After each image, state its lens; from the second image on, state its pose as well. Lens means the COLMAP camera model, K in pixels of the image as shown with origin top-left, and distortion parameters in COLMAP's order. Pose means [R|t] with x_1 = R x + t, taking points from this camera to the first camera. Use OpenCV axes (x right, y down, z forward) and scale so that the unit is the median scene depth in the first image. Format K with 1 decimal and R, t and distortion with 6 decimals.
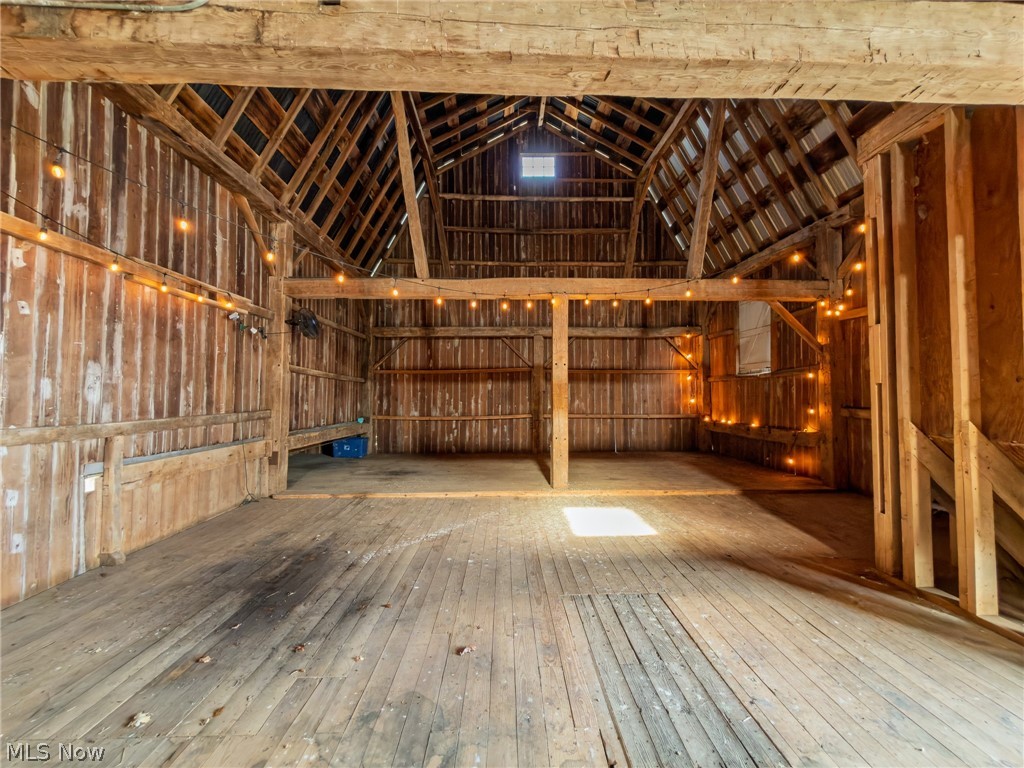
lens RADIAL K [[411.4, 0, 514.4], [0, 411.4, 386.0], [0, 0, 1]] dist [0.001350, 0.001033]
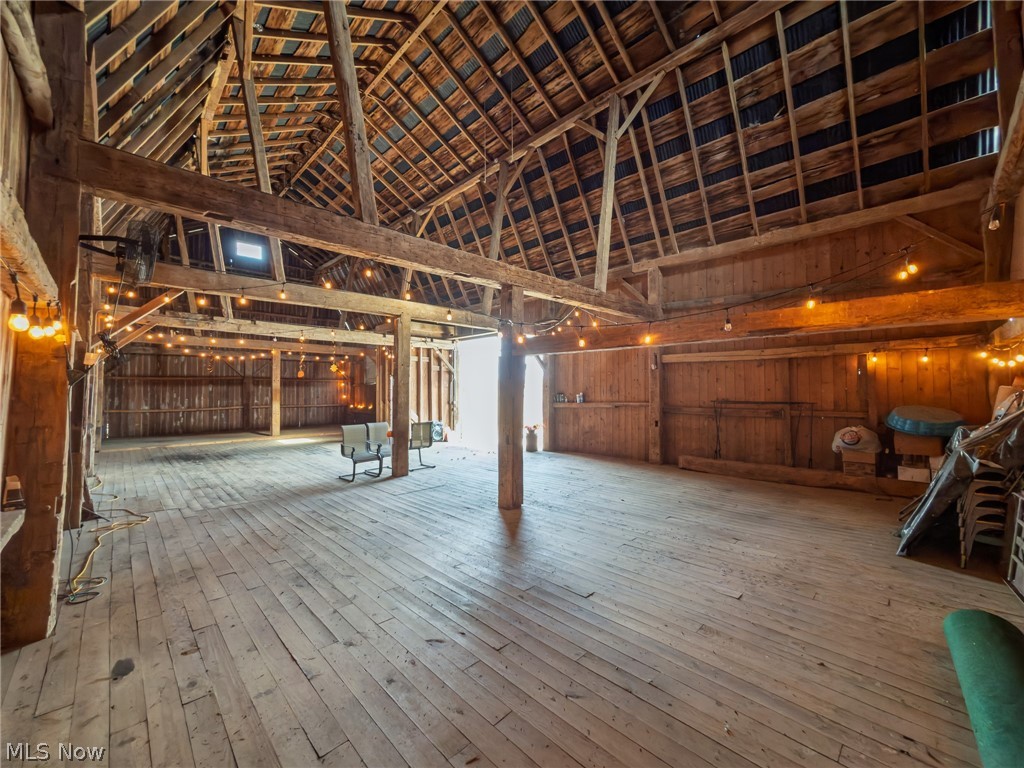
lens RADIAL K [[411.4, 0, 512.9], [0, 411.4, 381.7], [0, 0, 1]] dist [0.001350, 0.001033]
pose [[0.737974, 0.014095, 0.674682, -0.266874], [-0.010234, 0.999901, -0.009694, -0.022005], [-0.674752, 0.000249, 0.738045, -0.901531]]
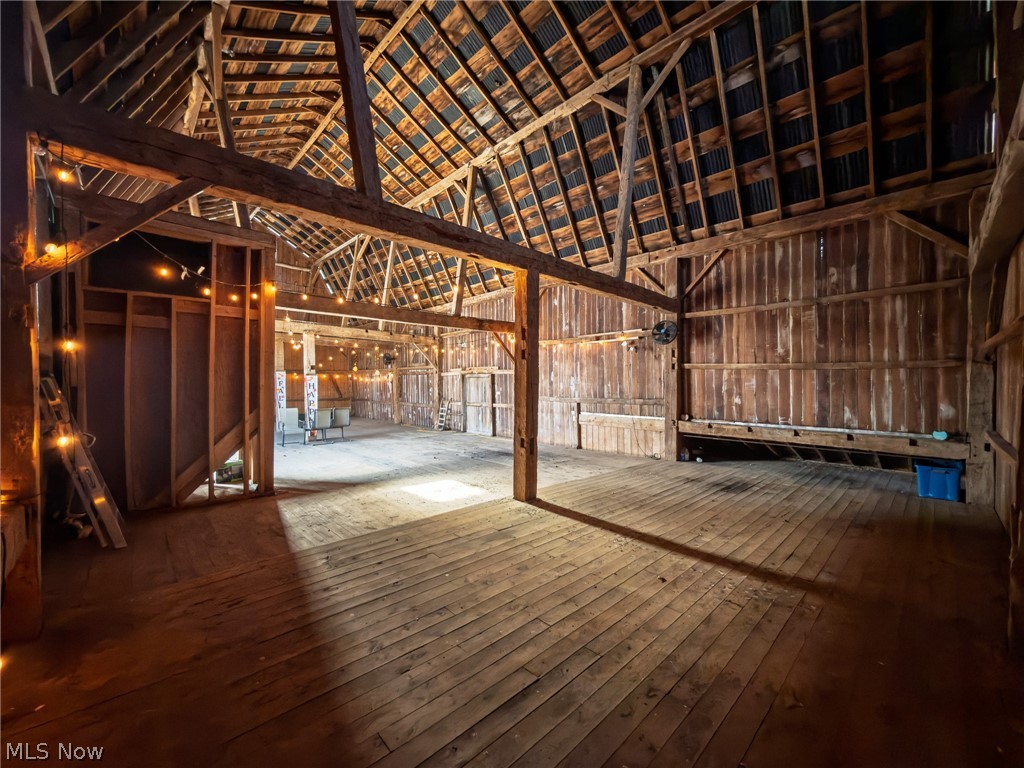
lens RADIAL K [[411.4, 0, 512.6], [0, 411.4, 386.2], [0, 0, 1]] dist [0.001350, 0.001033]
pose [[-0.741515, -0.003268, -0.670928, 0.836877], [0.012074, 0.999761, -0.018214, 0.038784], [0.670827, -0.021607, -0.741299, 1.929337]]
